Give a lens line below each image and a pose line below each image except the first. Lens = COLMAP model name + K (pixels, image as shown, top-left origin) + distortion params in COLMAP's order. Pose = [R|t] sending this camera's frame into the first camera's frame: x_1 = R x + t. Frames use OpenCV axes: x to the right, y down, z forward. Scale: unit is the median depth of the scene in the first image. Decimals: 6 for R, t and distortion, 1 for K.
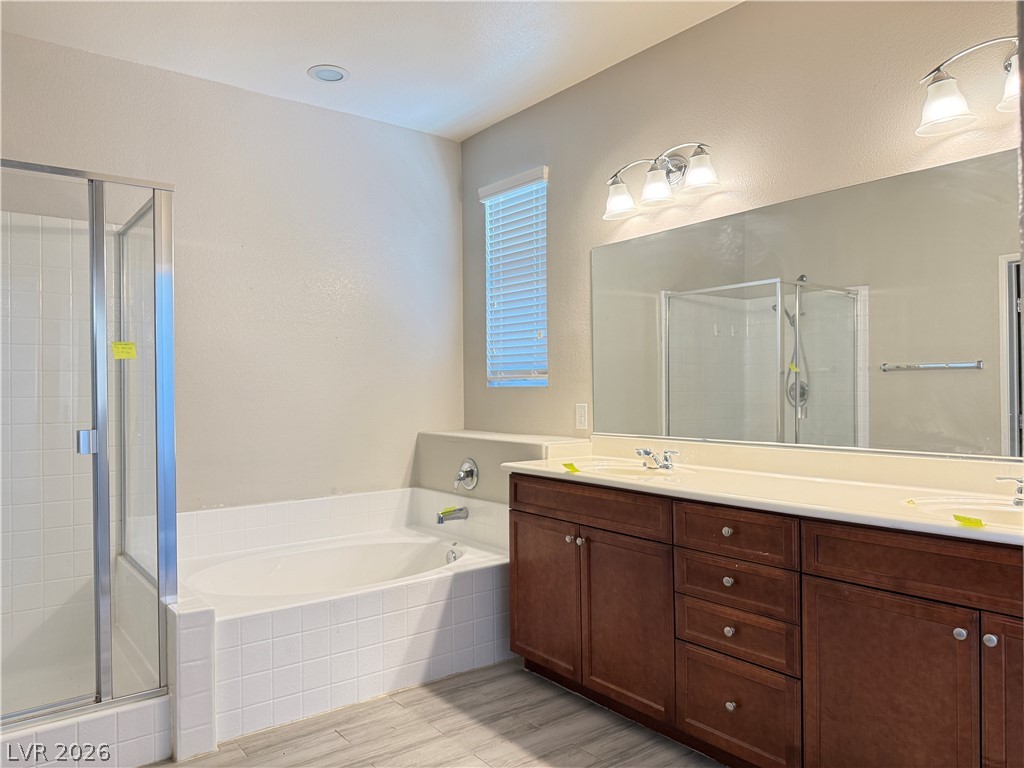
lens RADIAL K [[722.5, 0, 509.3], [0, 722.5, 377.3], [0, 0, 1]] dist [0.059971, -0.072273]
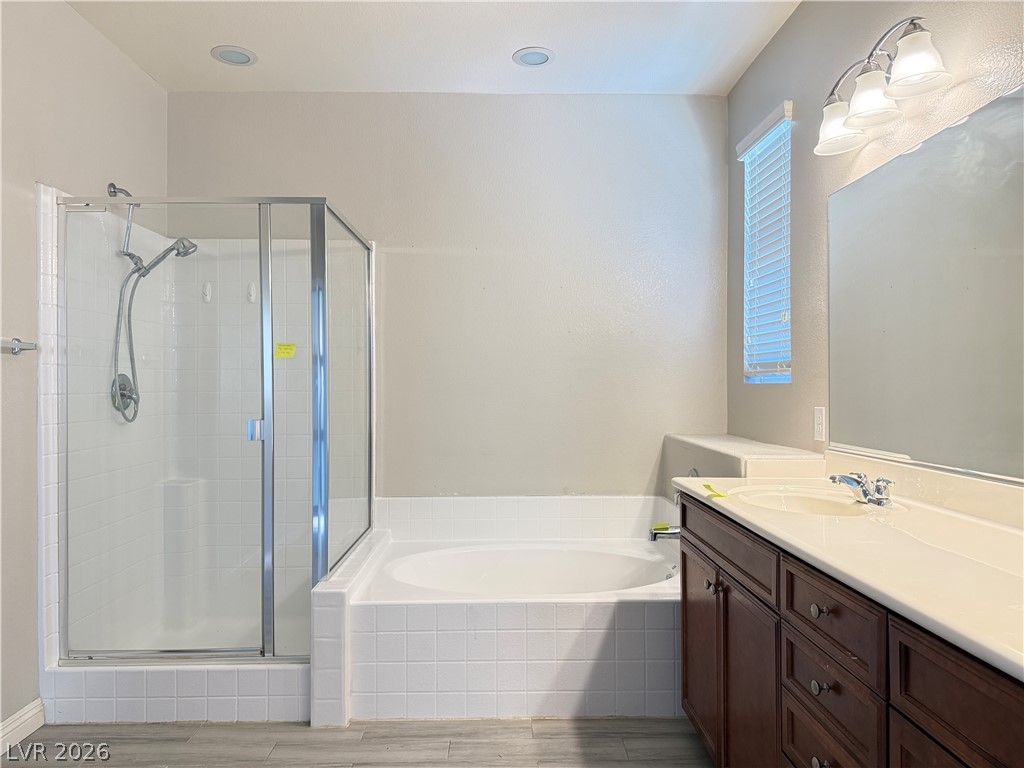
lens RADIAL K [[722.5, 0, 510.8], [0, 722.5, 381.1], [0, 0, 1]] dist [0.059971, -0.072273]
pose [[0.810590, 0.002949, -0.585607, 0.337049], [0.005580, 0.999903, 0.012759, -0.002004], [0.585588, -0.013610, 0.810495, 0.236330]]
